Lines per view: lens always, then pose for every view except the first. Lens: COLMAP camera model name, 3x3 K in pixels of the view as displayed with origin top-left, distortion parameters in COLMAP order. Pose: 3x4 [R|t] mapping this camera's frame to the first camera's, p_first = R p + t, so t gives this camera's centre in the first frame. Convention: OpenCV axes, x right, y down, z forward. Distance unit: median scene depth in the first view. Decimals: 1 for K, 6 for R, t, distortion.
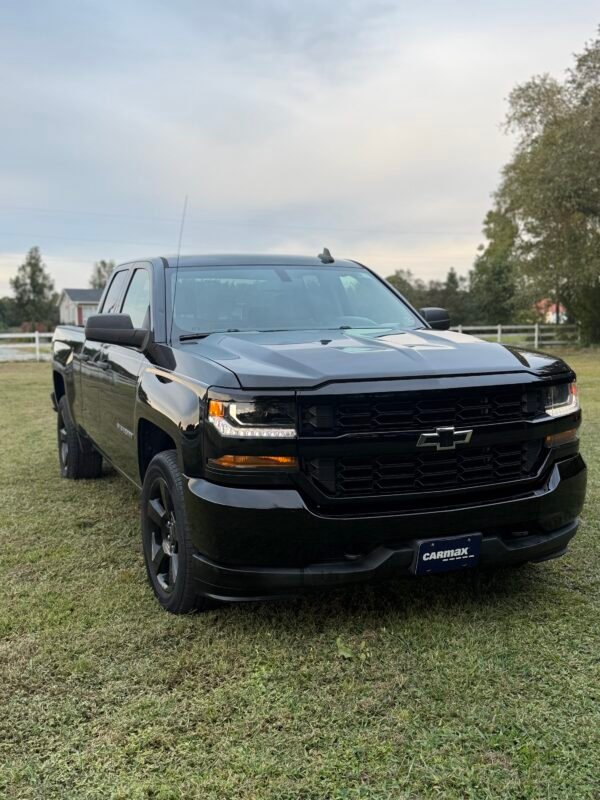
lens RADIAL K [[1034.2, 0, 259.8], [0, 1034.2, 402.1], [0, 0, 1]] dist [0.261369, -0.701335]
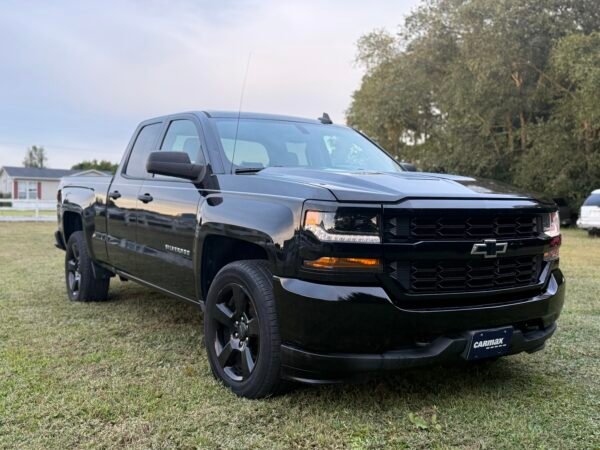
lens RADIAL K [[769.4, 0, 300.0], [0, 769.4, 225.0], [0, 0, 1]] dist [0.273263, -0.748194]
pose [[0.978271, 0.026838, 0.205588, -0.220226], [-0.015366, 0.998245, -0.057197, 0.059880], [-0.206762, 0.052795, 0.976966, 0.134039]]
